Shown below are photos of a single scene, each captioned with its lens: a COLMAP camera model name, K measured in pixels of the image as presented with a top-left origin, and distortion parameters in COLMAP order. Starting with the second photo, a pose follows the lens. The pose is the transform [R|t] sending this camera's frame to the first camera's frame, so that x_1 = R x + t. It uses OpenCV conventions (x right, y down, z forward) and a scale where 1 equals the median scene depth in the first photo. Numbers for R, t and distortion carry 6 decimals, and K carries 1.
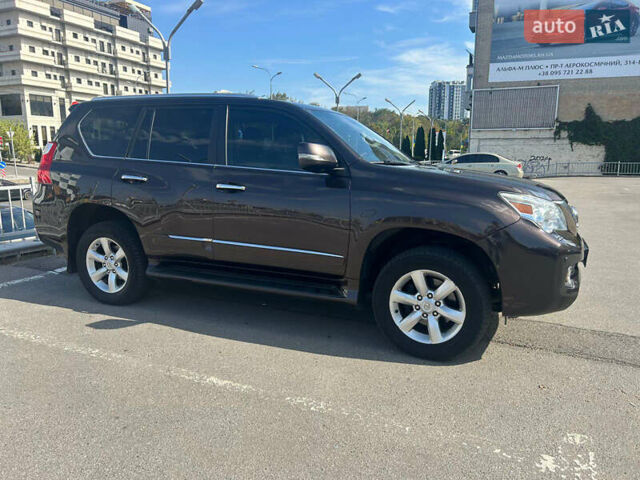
lens RADIAL K [[473.2, 0, 318.0], [0, 473.2, 239.0], [0, 0, 1]] dist [0.074377, -0.068625]
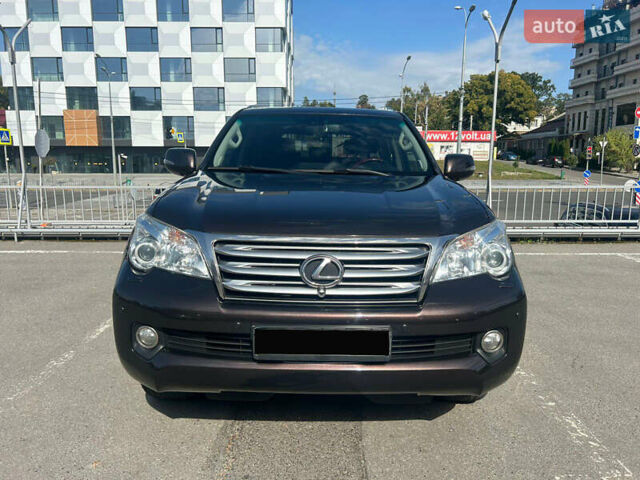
lens RADIAL K [[473.2, 0, 318.0], [0, 473.2, 239.0], [0, 0, 1]] dist [0.074377, -0.068625]
pose [[0.415476, 0.148346, -0.897426, 0.819164], [-0.165176, 0.982513, 0.085940, -0.114019], [0.894481, 0.112527, 0.432713, 0.613251]]
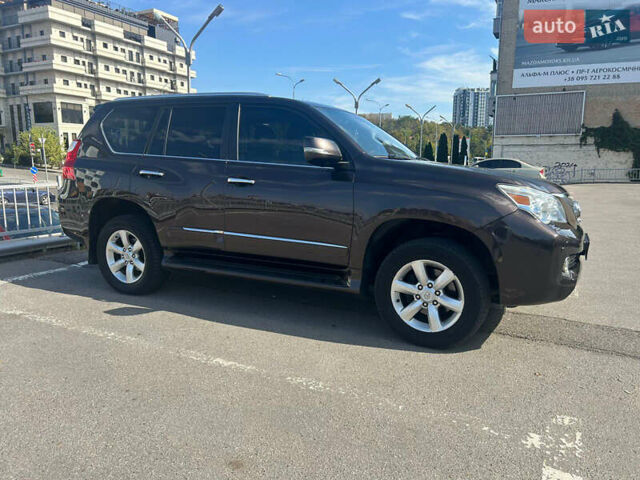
lens RADIAL K [[473.2, 0, 318.0], [0, 473.2, 239.0], [0, 0, 1]] dist [0.074377, -0.068625]
pose [[0.998930, 0.010071, -0.045142, 0.027949], [-0.010709, 0.999846, -0.013933, 0.025951], [0.044995, 0.014402, 0.998883, -0.027814]]
